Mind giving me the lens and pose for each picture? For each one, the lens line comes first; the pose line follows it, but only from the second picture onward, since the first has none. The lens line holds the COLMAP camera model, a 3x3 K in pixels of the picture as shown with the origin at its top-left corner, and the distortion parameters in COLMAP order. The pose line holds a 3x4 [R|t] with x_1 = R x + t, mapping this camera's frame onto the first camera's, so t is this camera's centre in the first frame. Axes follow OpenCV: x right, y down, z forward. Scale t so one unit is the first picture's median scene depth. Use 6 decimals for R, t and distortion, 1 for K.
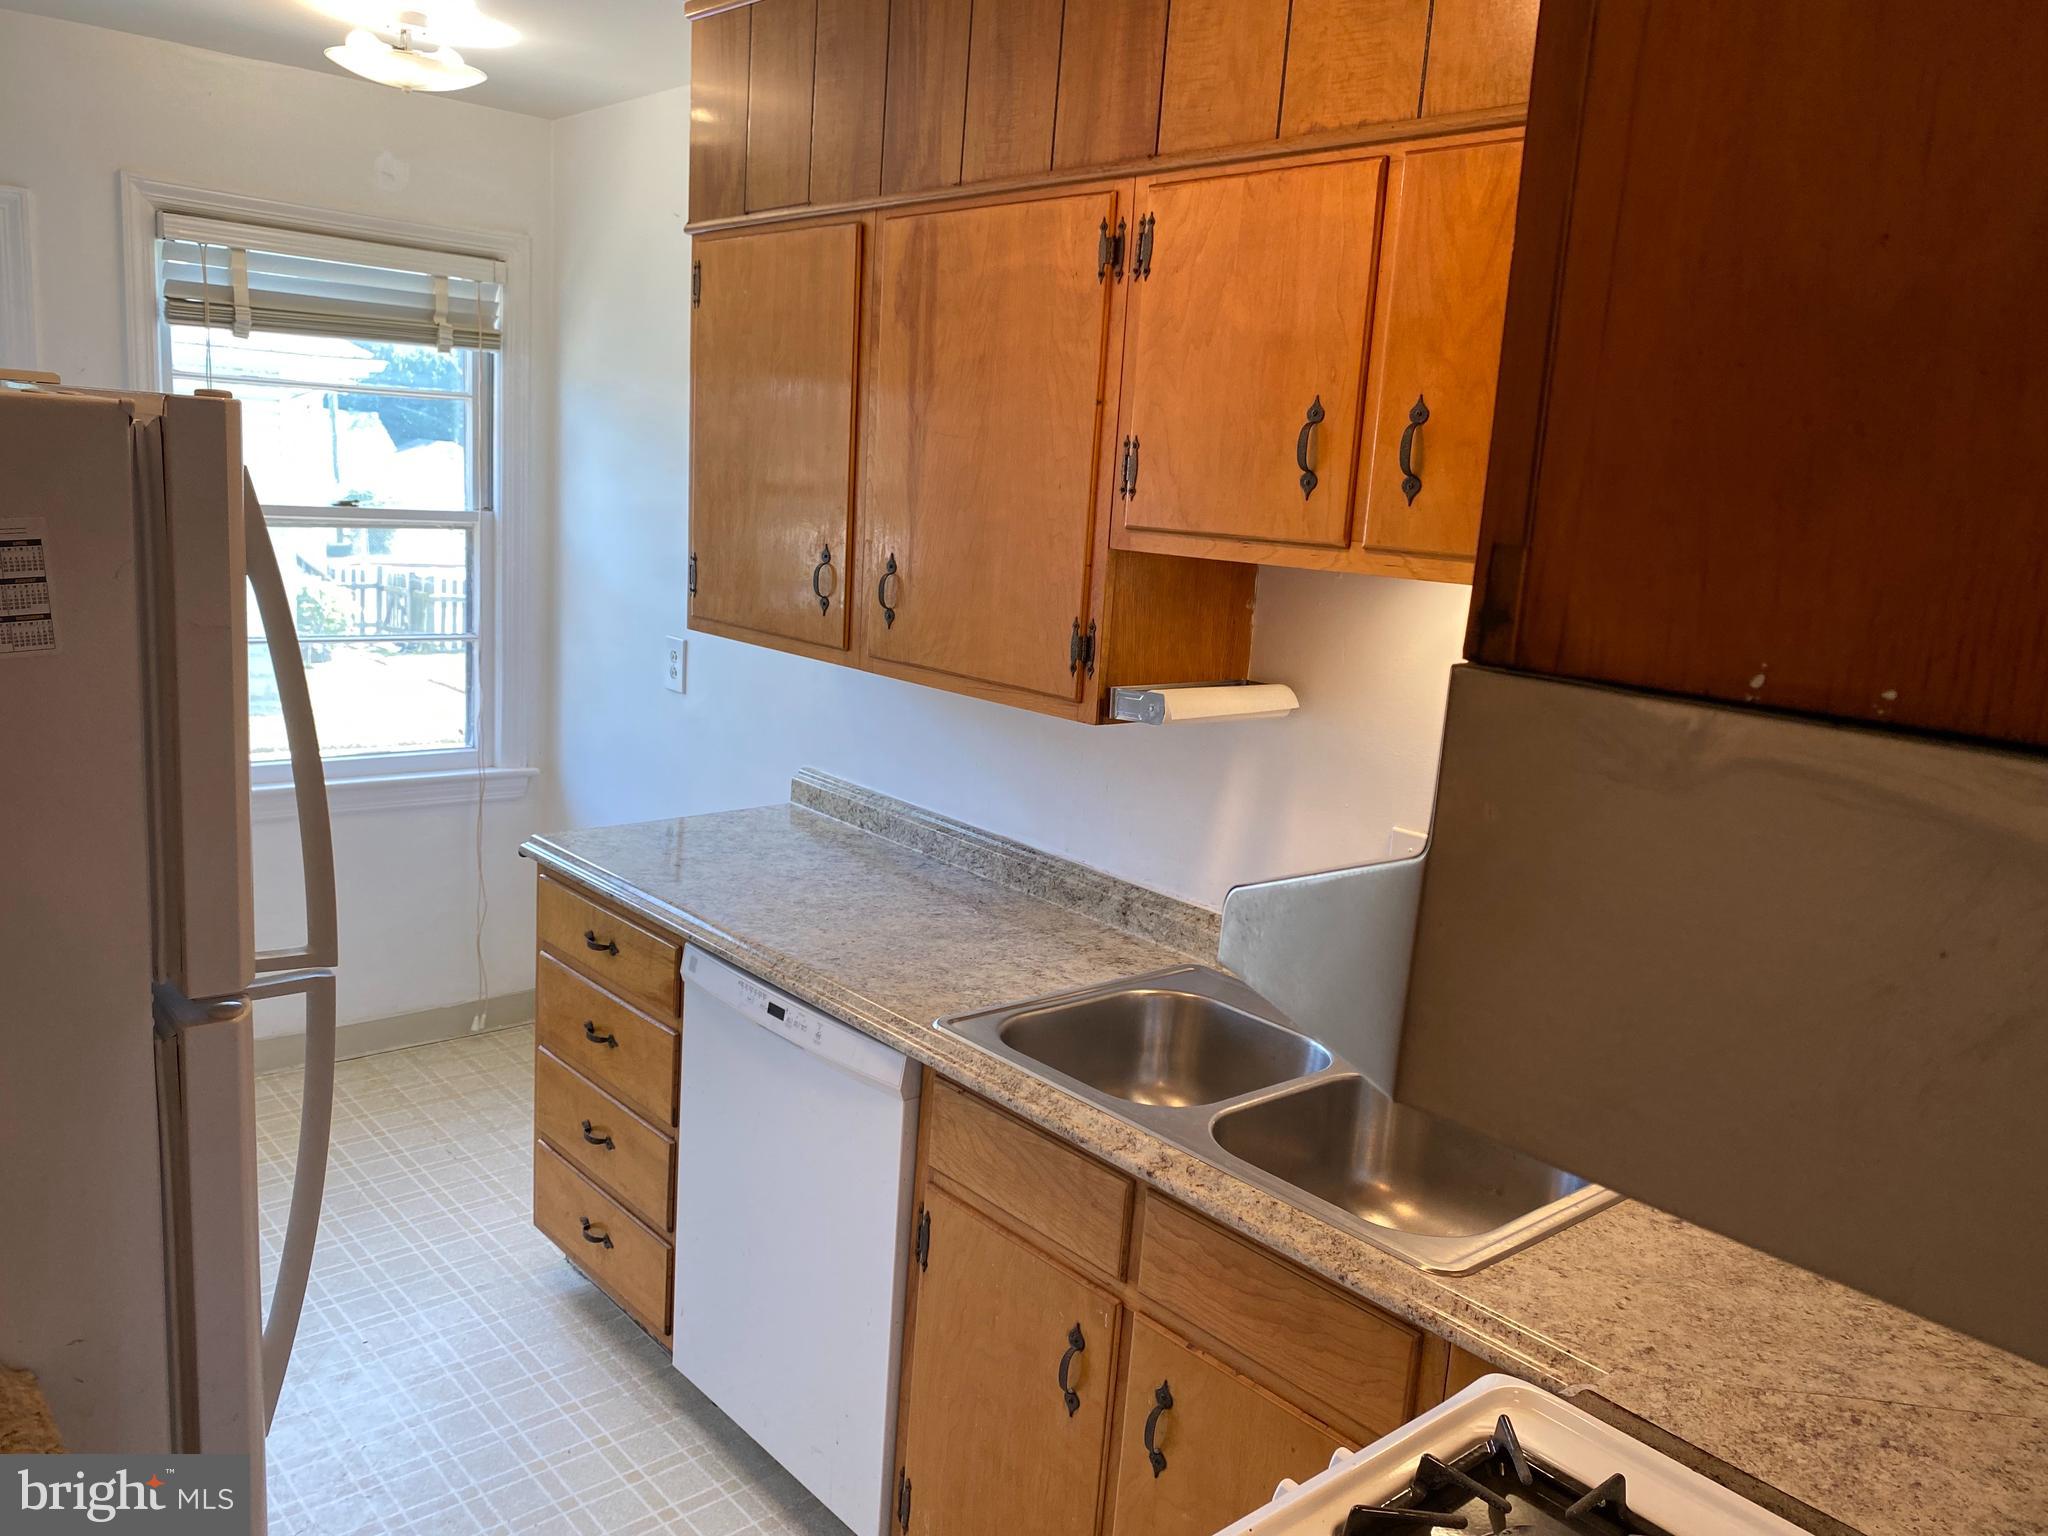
lens RADIAL K [[1557.0, 0, 1025.7], [0, 1557.0, 758.5], [0, 0, 1]] dist [0.057115, -0.062567]
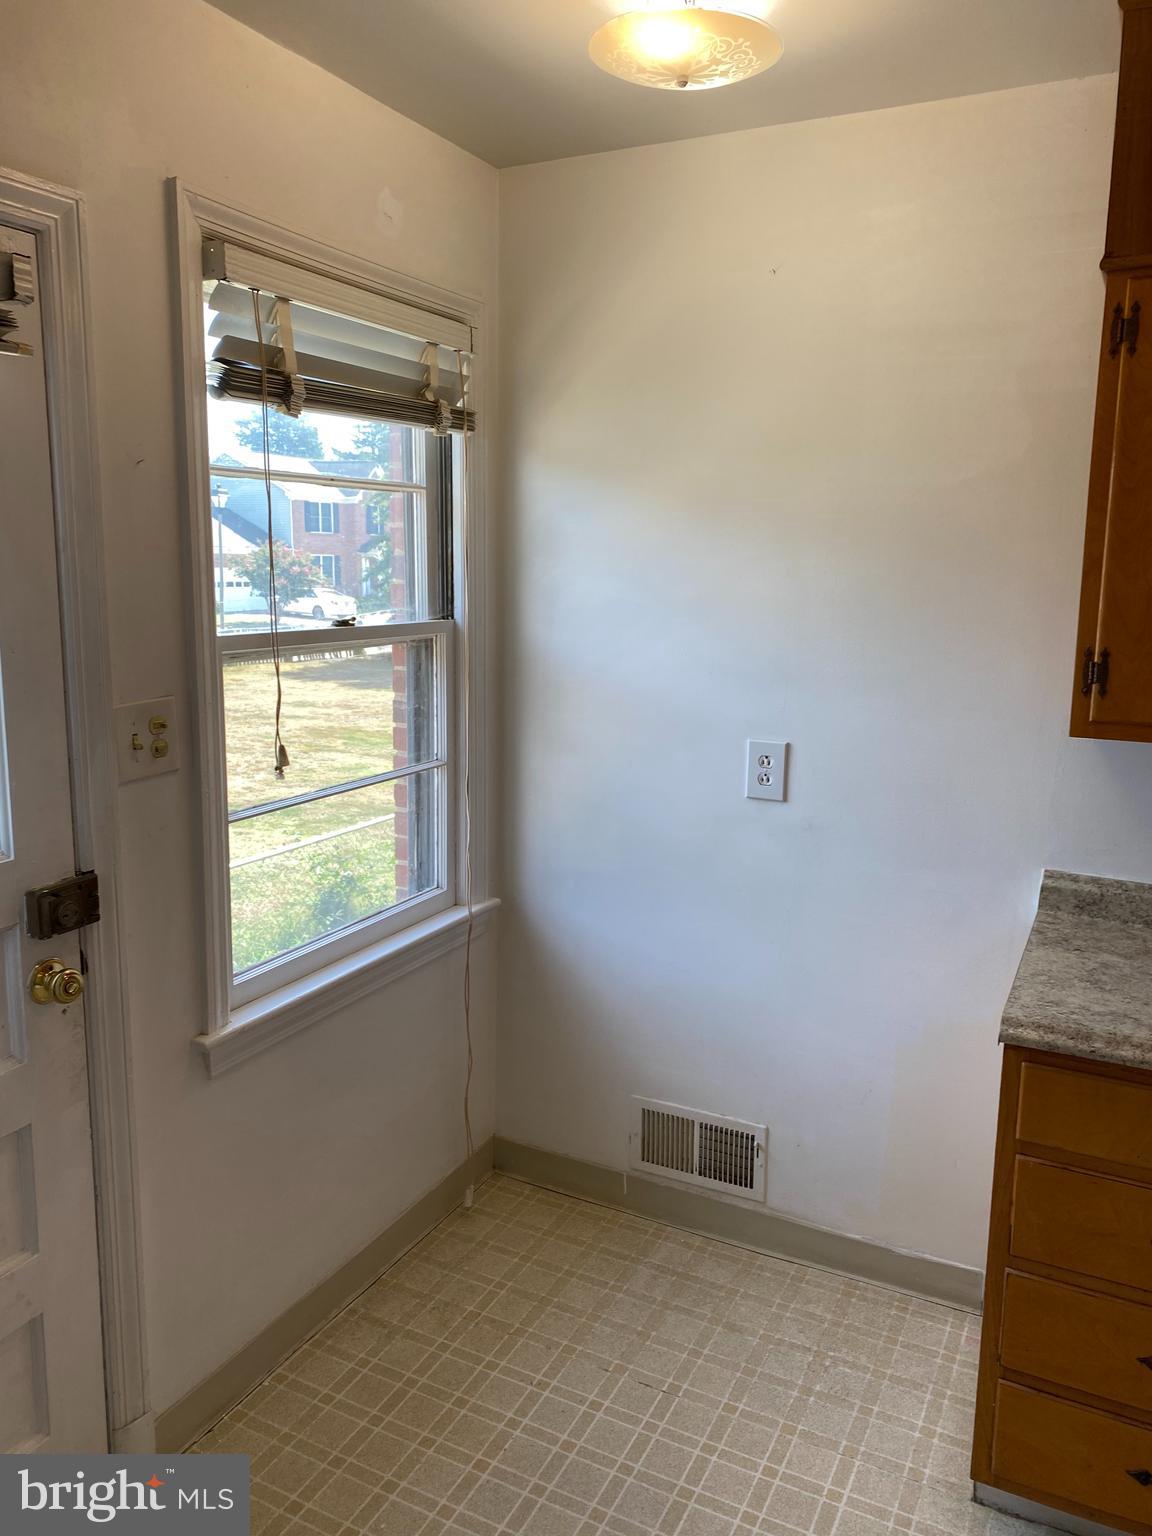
lens RADIAL K [[1167.7, 0, 582.2], [0, 1167.7, 748.9], [0, 0, 1]] dist [0.057115, -0.062567]
pose [[0.924863, -0.113980, 0.362818, -0.822005], [0.114523, 0.993217, 0.020088, -0.142230], [-0.362647, 0.022972, 0.931643, 0.585799]]
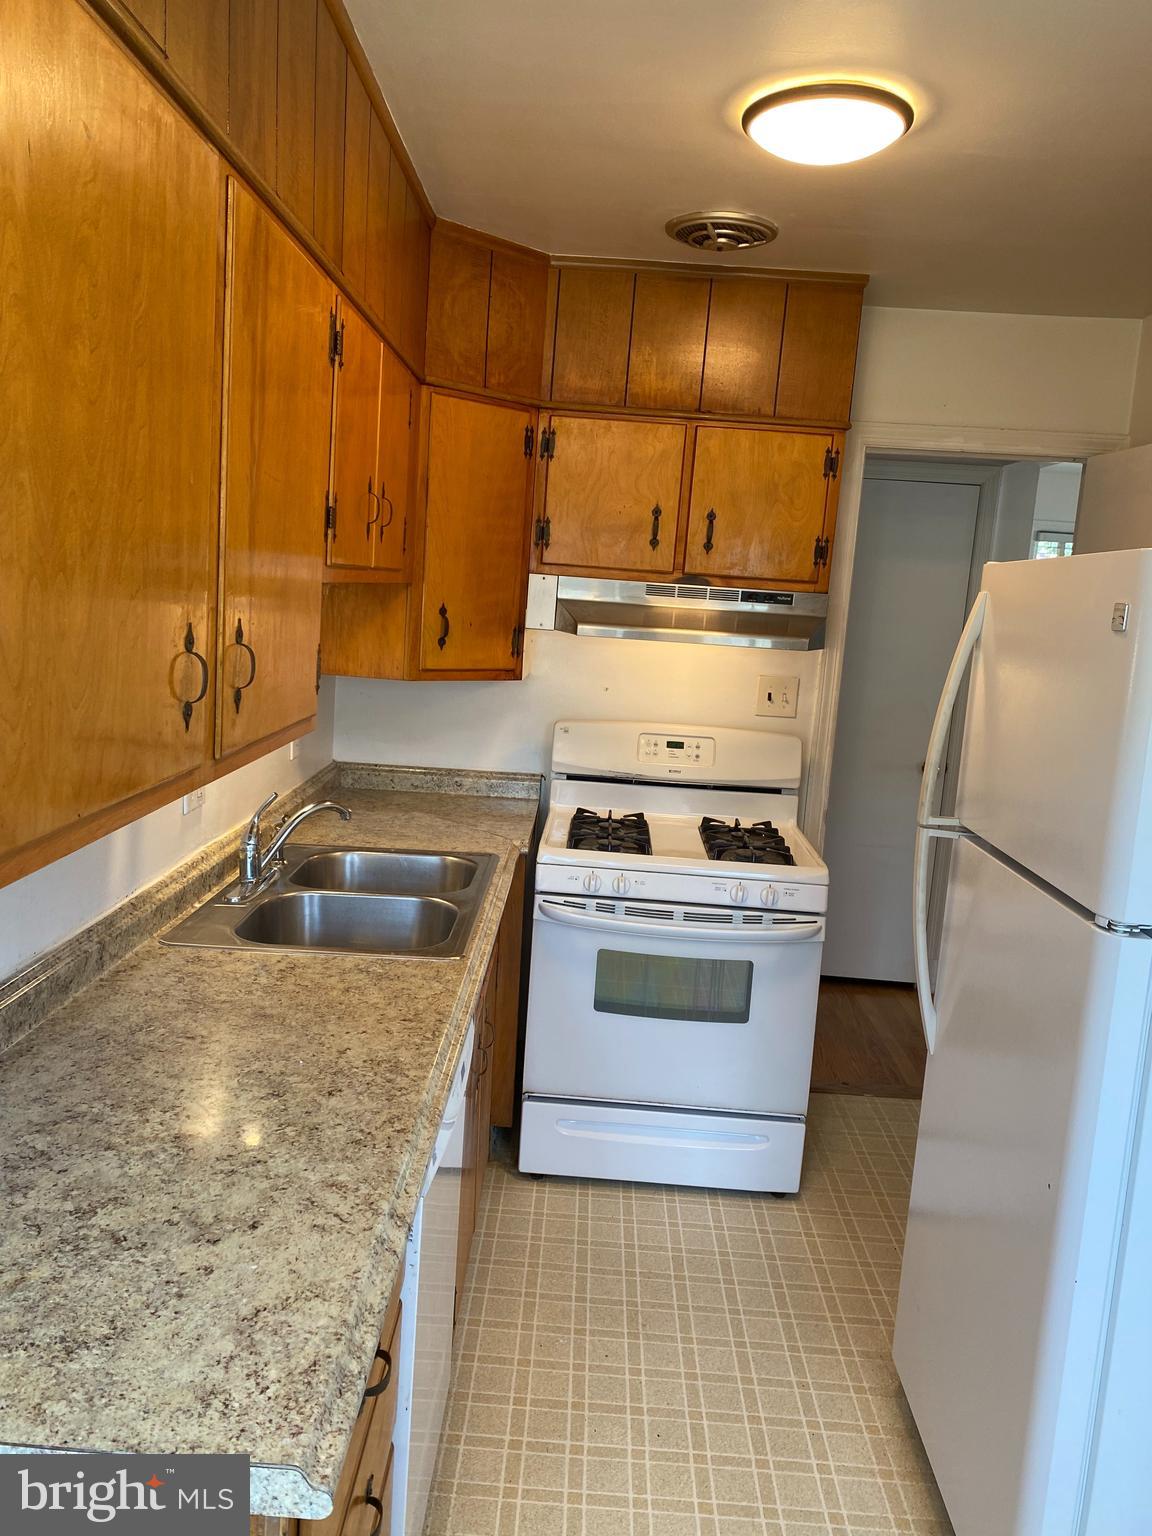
lens RADIAL K [[1167.7, 0, 563.7], [0, 1167.7, 765.7], [0, 0, 1]] dist [0.057115, -0.062567]
pose [[-0.724515, -0.218407, 0.653740, -0.597710], [0.009563, 0.945191, 0.326377, -0.249984], [-0.689192, 0.242717, -0.682717, 1.277945]]
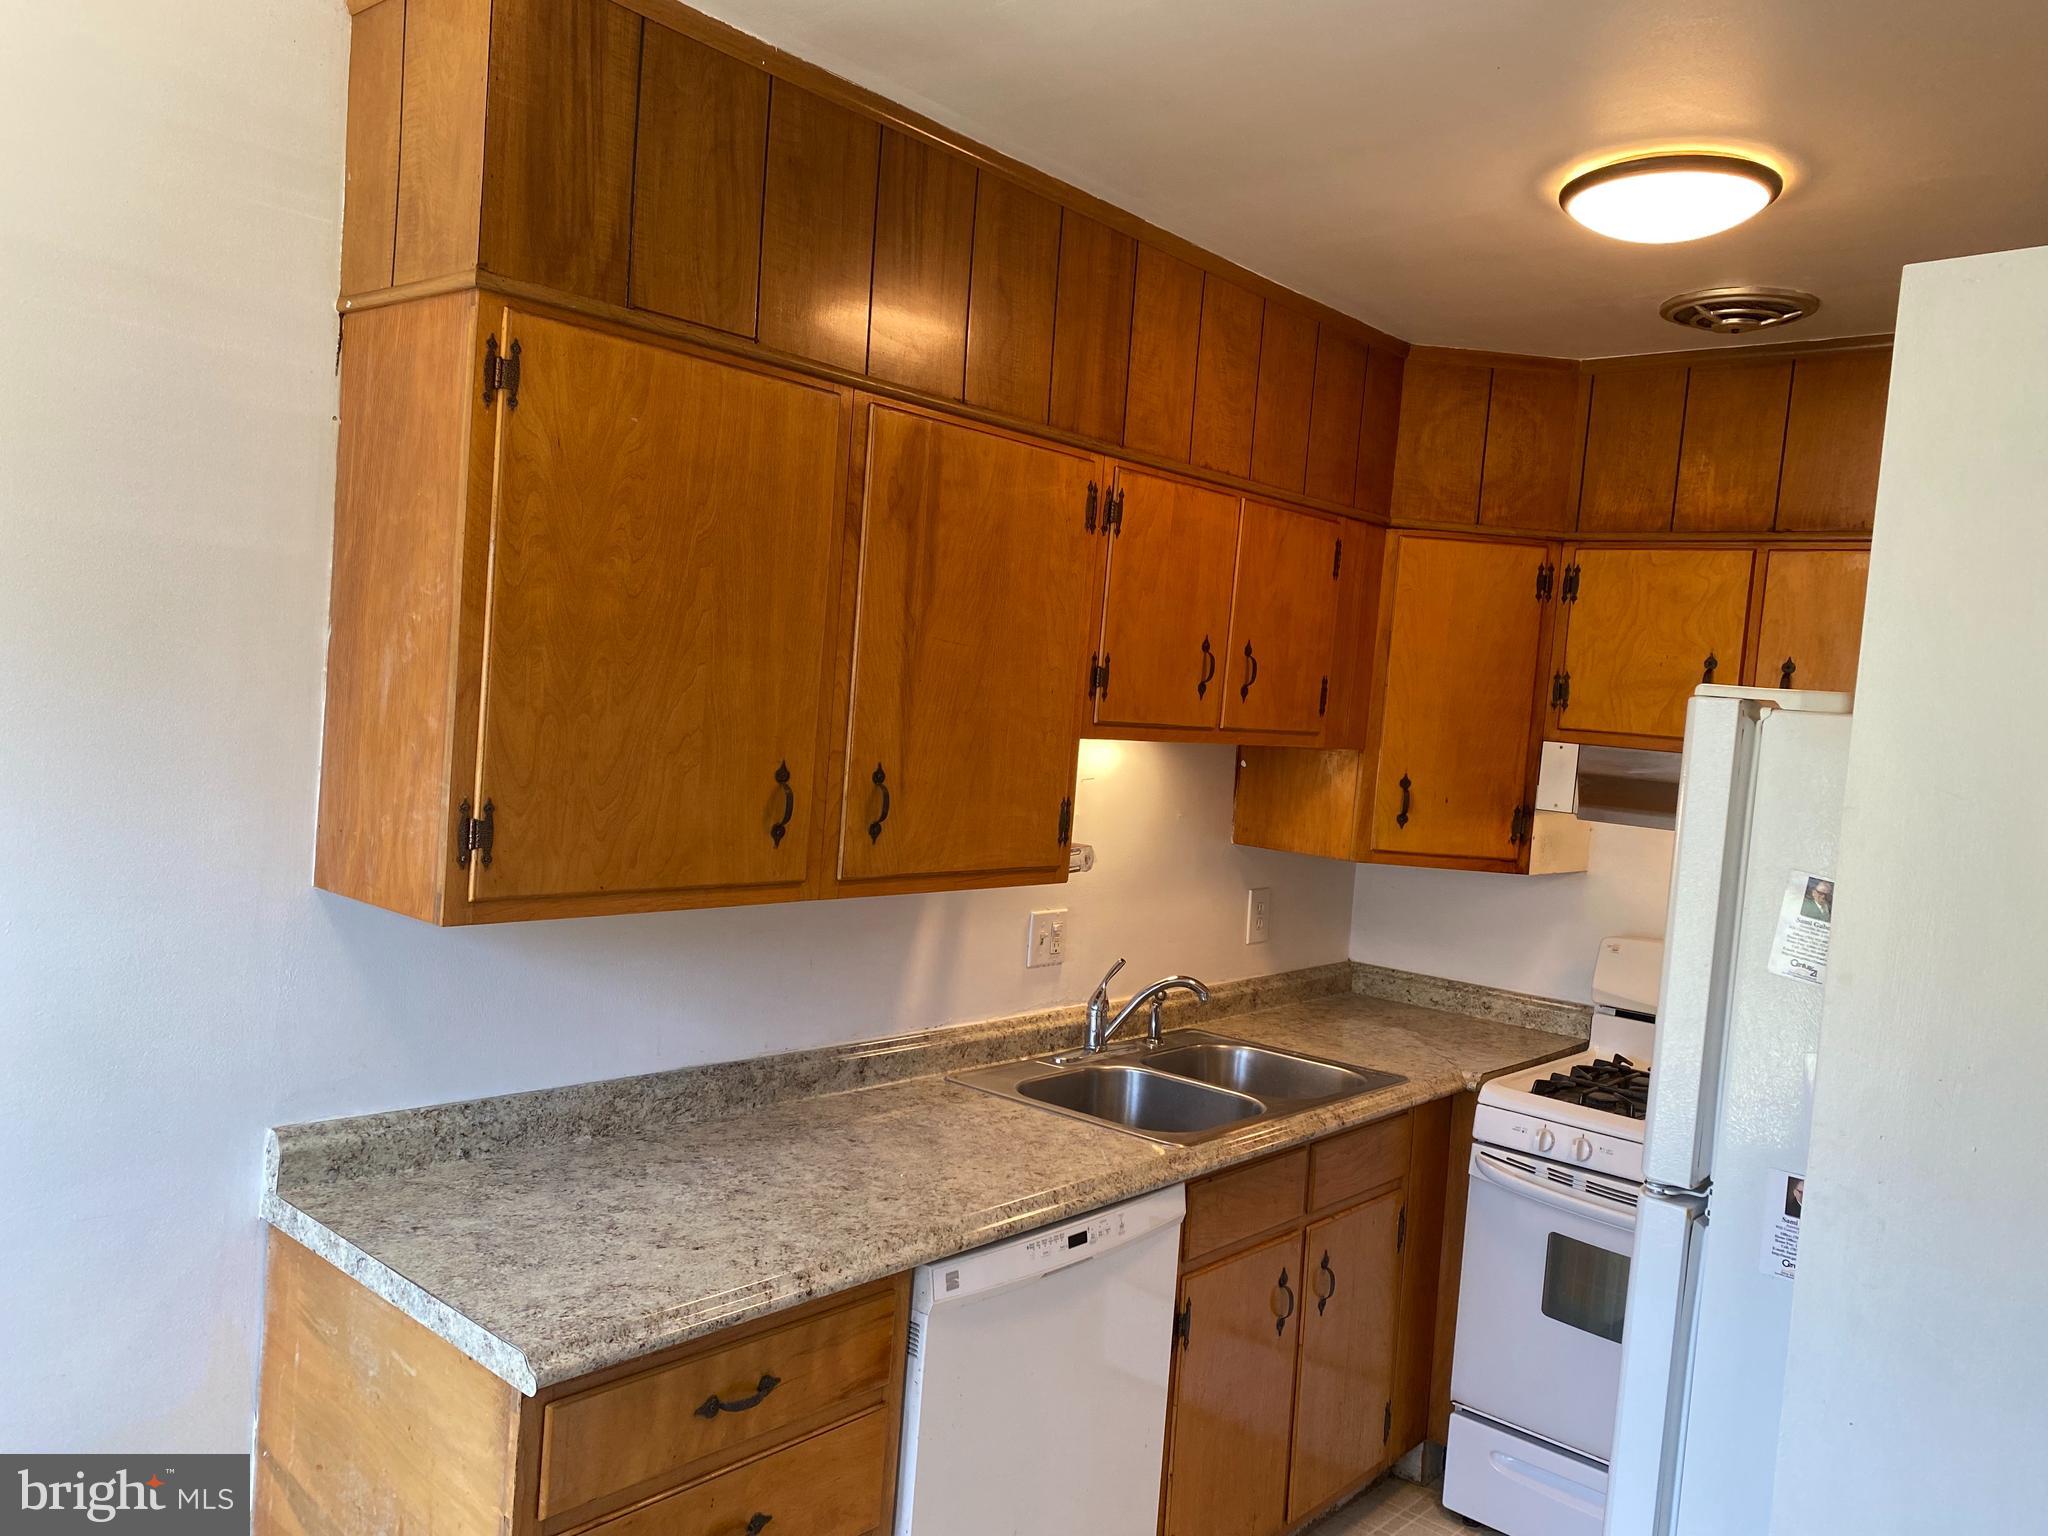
lens RADIAL K [[1557.0, 0, 999.9], [0, 1557.0, 780.7], [0, 0, 1]] dist [0.057115, -0.062567]
pose [[-0.112539, -0.135084, 0.984422, -0.969943], [0.095396, 0.984671, 0.146024, -0.242966], [-0.989057, 0.110343, -0.097927, 0.993139]]
